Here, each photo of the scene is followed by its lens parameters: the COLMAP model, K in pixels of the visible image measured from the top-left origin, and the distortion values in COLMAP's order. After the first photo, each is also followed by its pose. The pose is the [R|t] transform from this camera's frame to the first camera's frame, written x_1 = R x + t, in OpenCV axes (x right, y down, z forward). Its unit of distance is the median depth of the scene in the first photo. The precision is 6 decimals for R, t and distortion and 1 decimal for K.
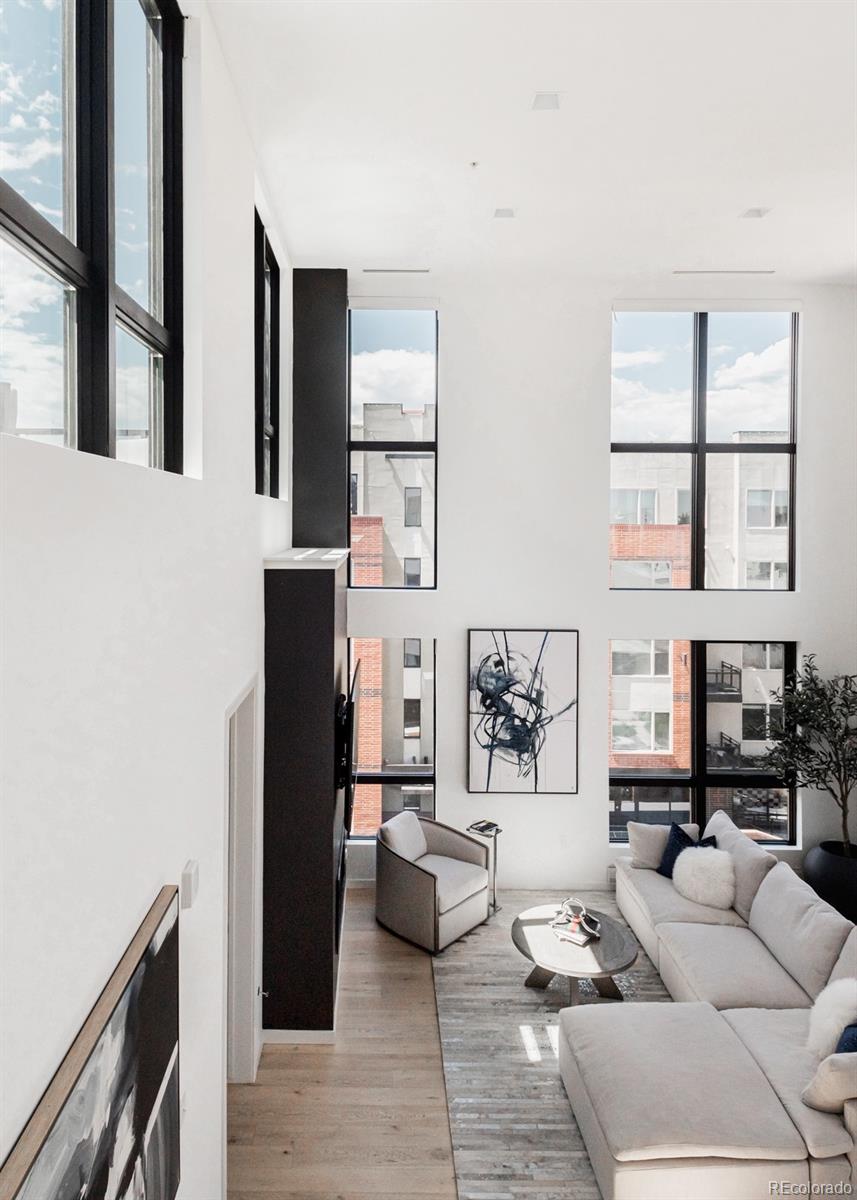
lens RADIAL K [[762.8, 0, 411.4], [0, 762.8, 600.3], [0, 0, 1]] dist [0.061585, -0.050316]
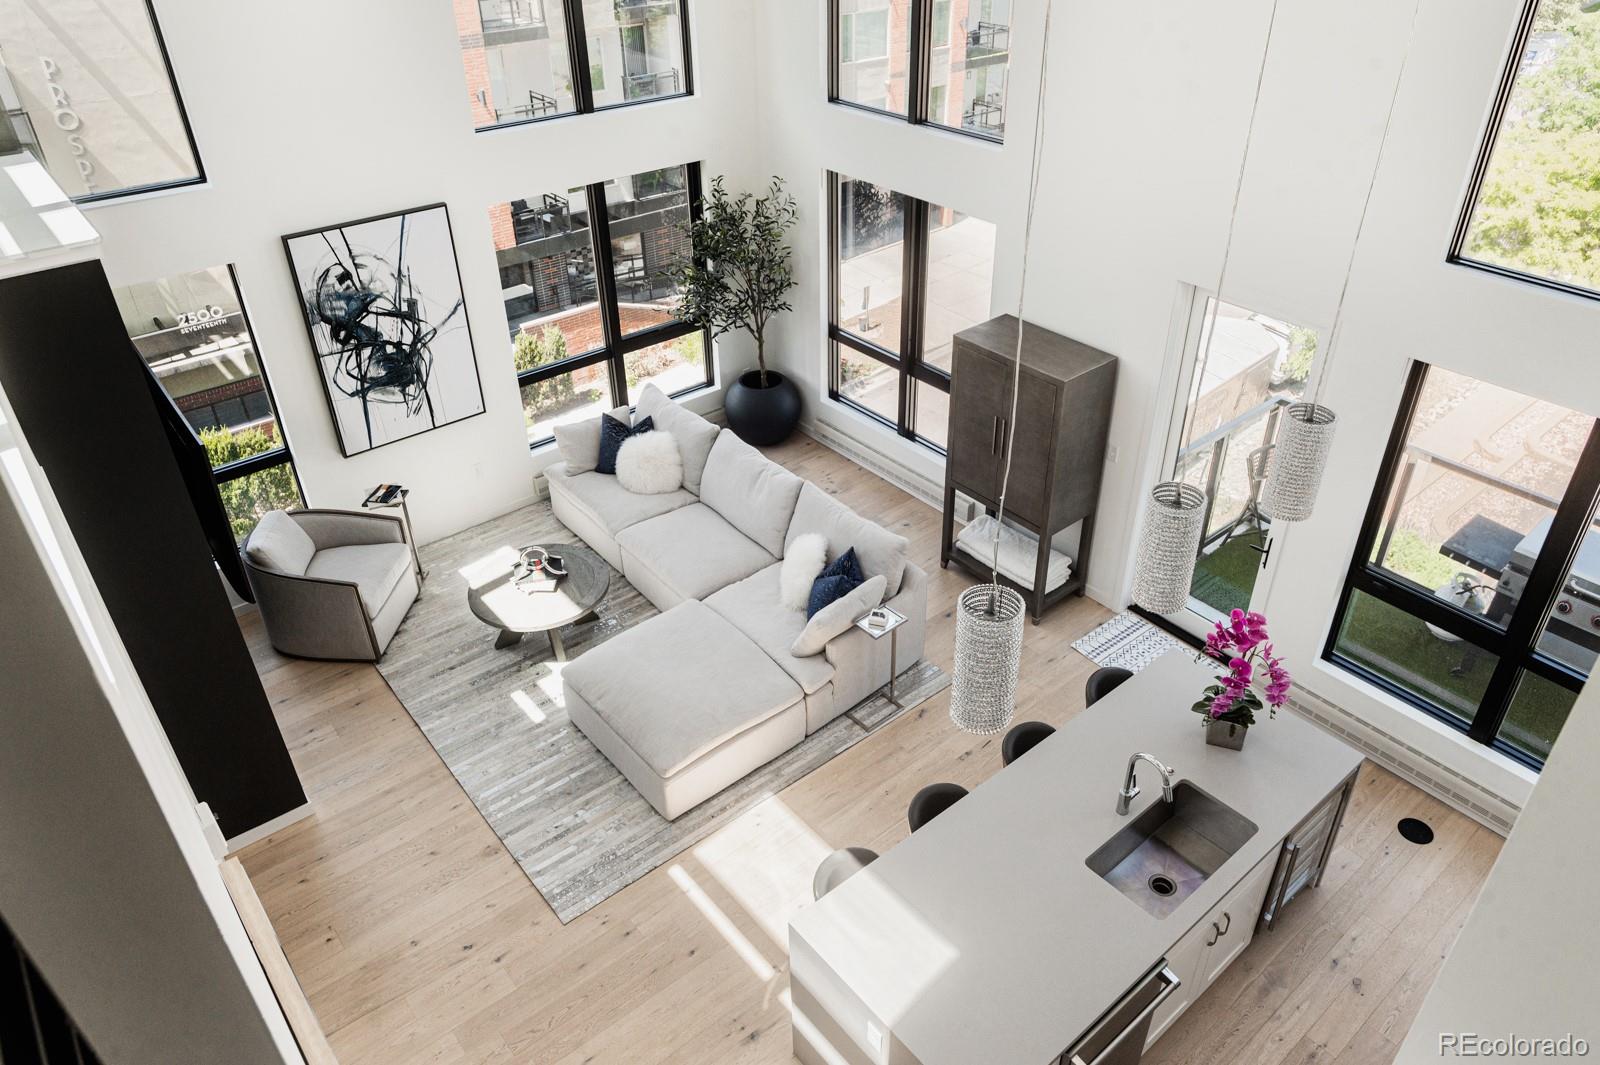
lens RADIAL K [[1086.3, 0, 800.0], [0, 1086.3, 532.5], [0, 0, 1]] dist [-0.027806, 0.000441]
pose [[0.765395, -0.375467, 0.522680, -0.161769], [0.029842, 0.832003, 0.553968, -0.248871], [-0.642868, -0.408407, 0.648016, 0.038865]]
